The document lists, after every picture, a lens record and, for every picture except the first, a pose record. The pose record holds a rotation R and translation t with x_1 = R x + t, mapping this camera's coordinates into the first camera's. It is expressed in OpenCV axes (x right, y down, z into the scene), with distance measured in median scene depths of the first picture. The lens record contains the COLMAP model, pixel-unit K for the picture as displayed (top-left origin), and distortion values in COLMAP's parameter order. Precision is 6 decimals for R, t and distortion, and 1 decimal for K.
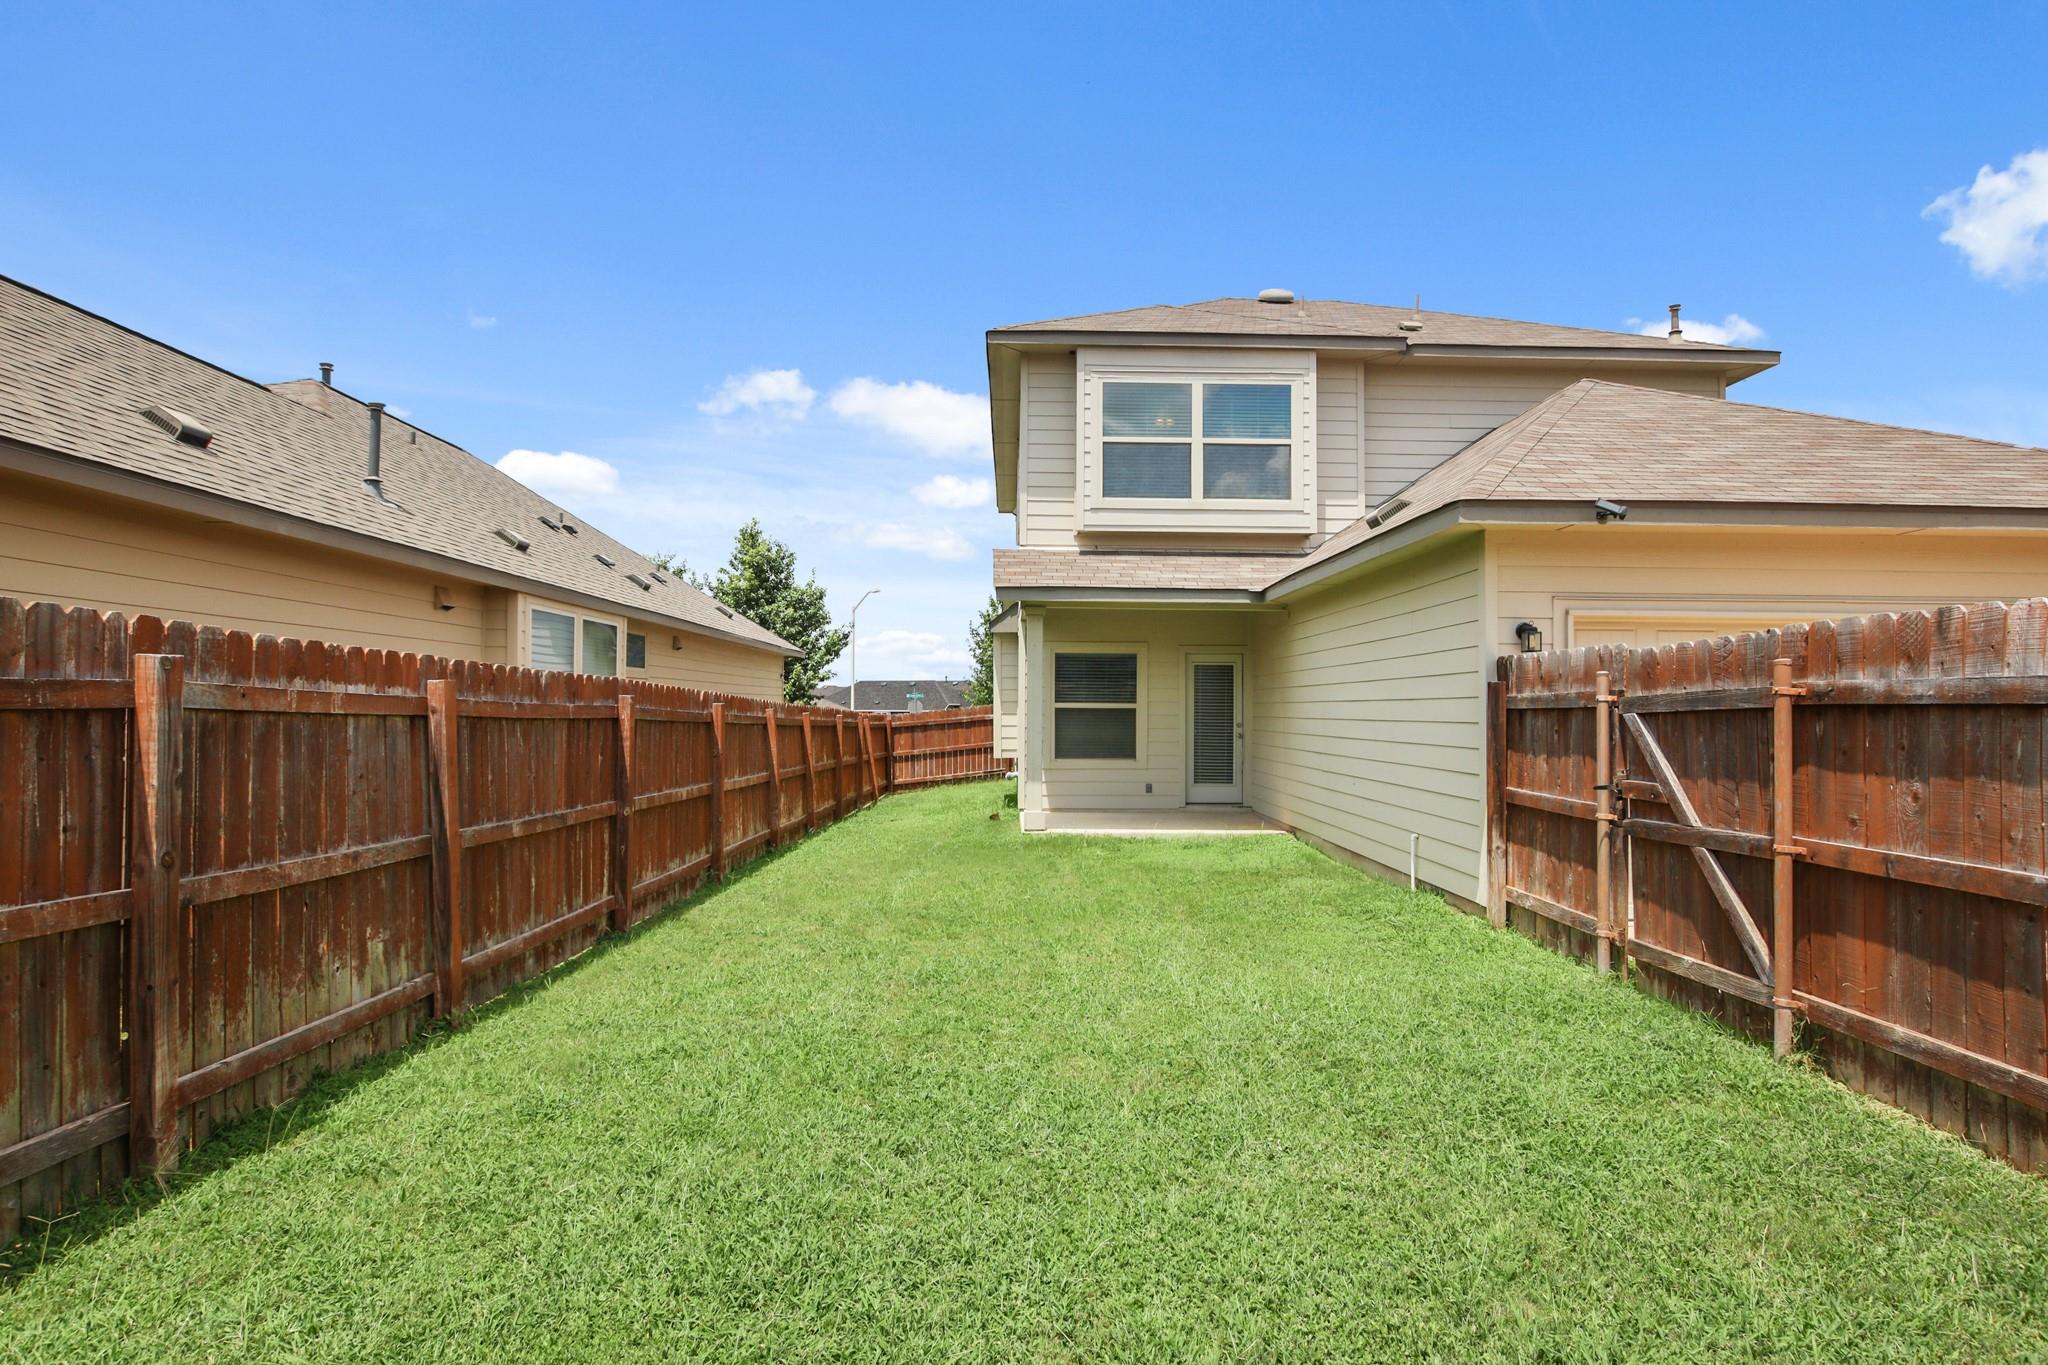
lens RADIAL K [[988.6, 0, 1075.2], [0, 988.6, 662.4], [0, 0, 1]] dist [-0.031308, 0.005119]
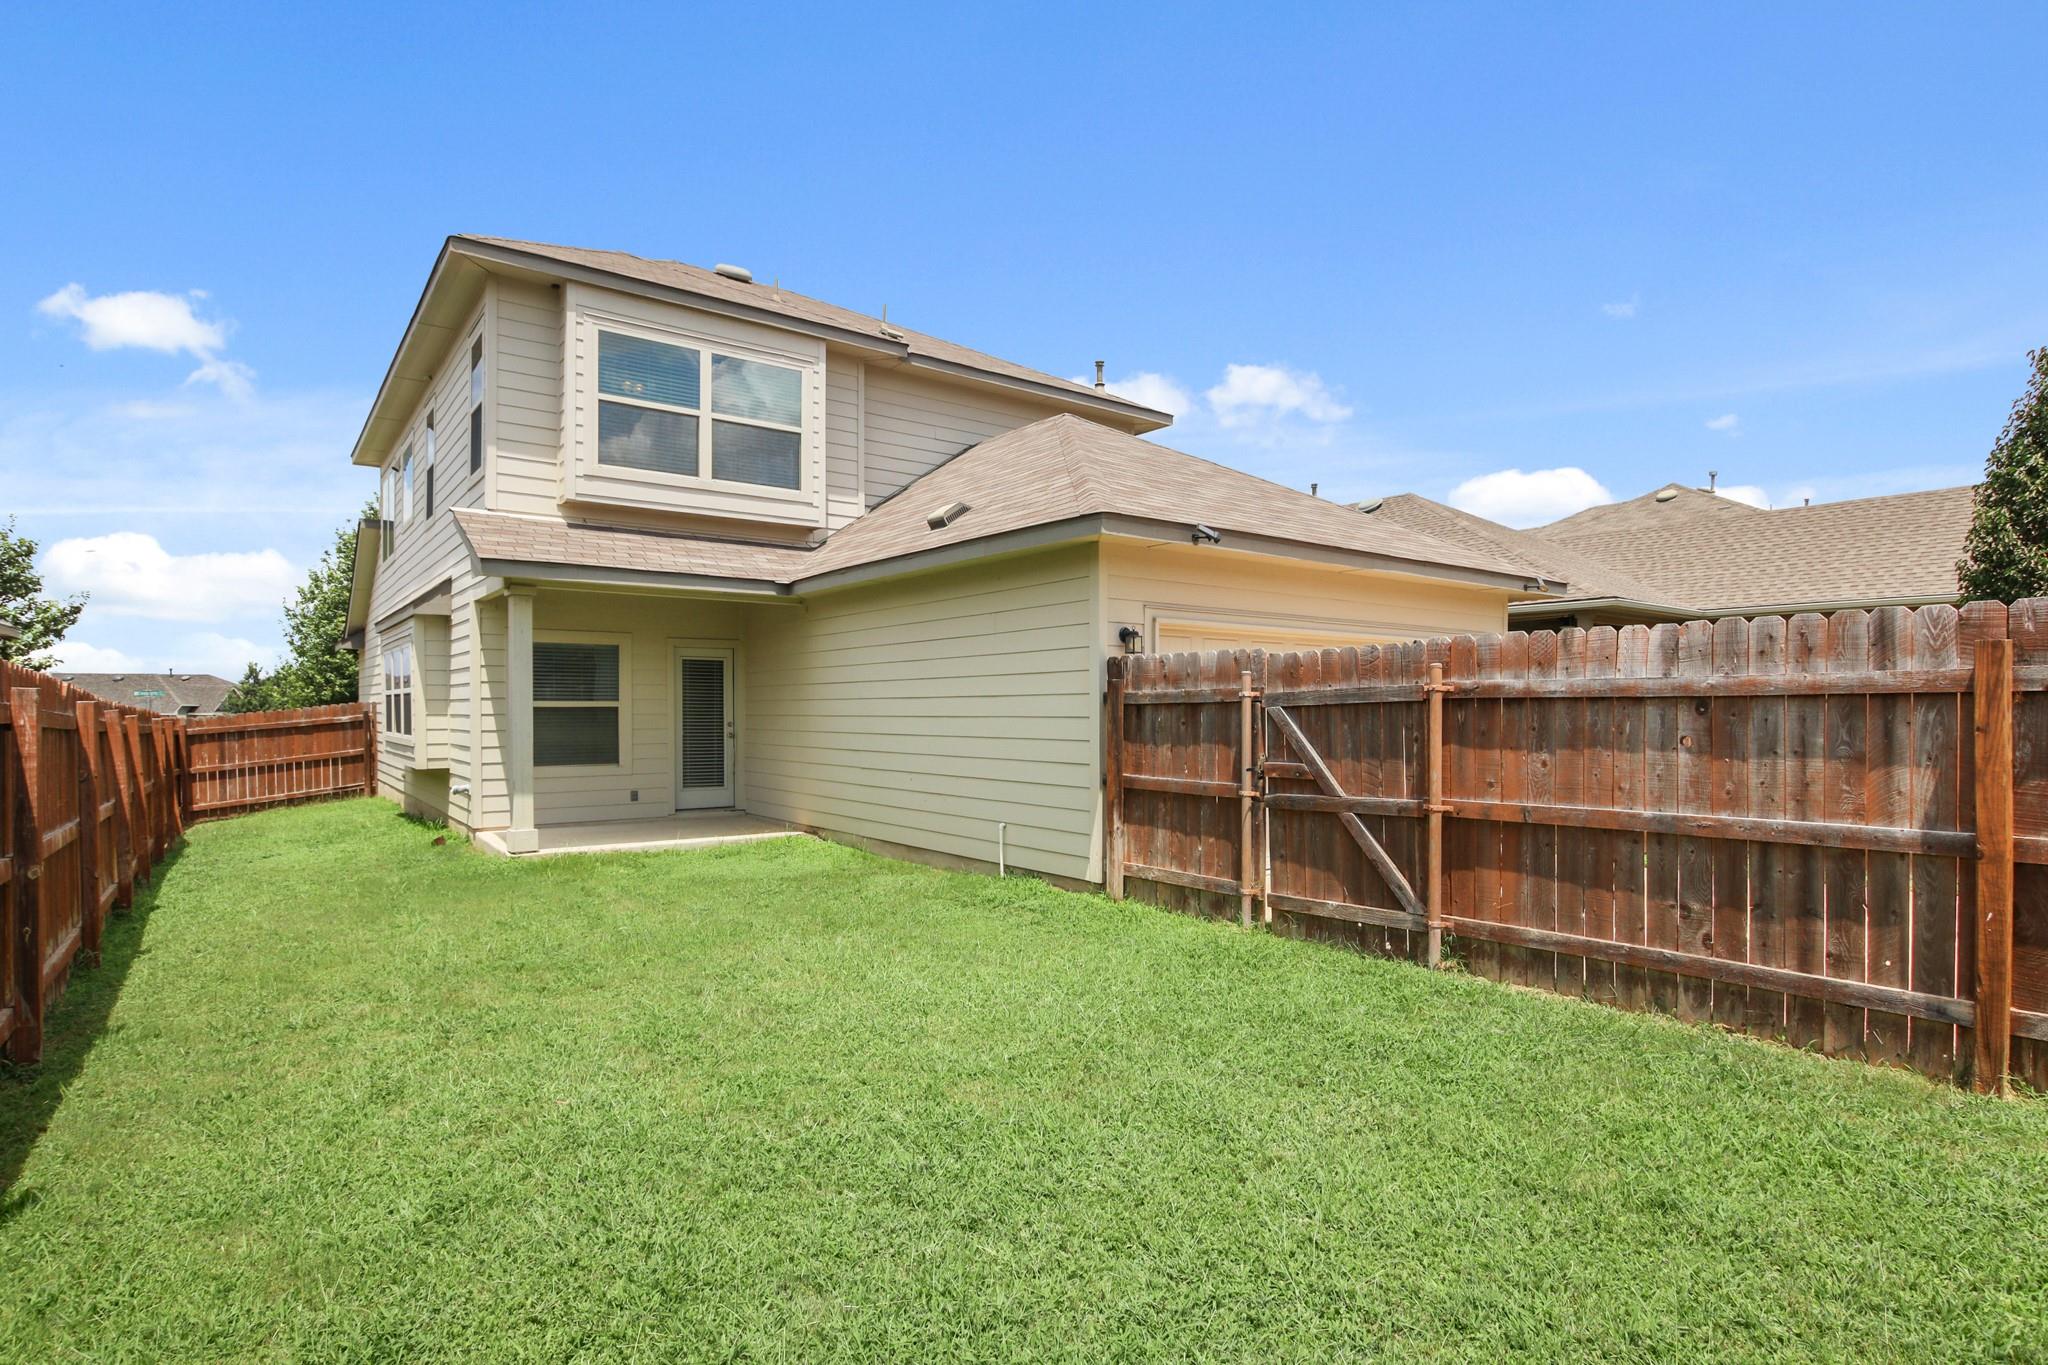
lens RADIAL K [[988.6, 0, 1022.4], [0, 988.6, 694.8], [0, 0, 1]] dist [-0.031308, 0.005119]
pose [[0.822251, 0.001303, 0.569123, -0.177890], [-0.020389, 0.999423, 0.027169, 0.005169], [-0.568759, -0.033944, 0.821803, 0.085663]]
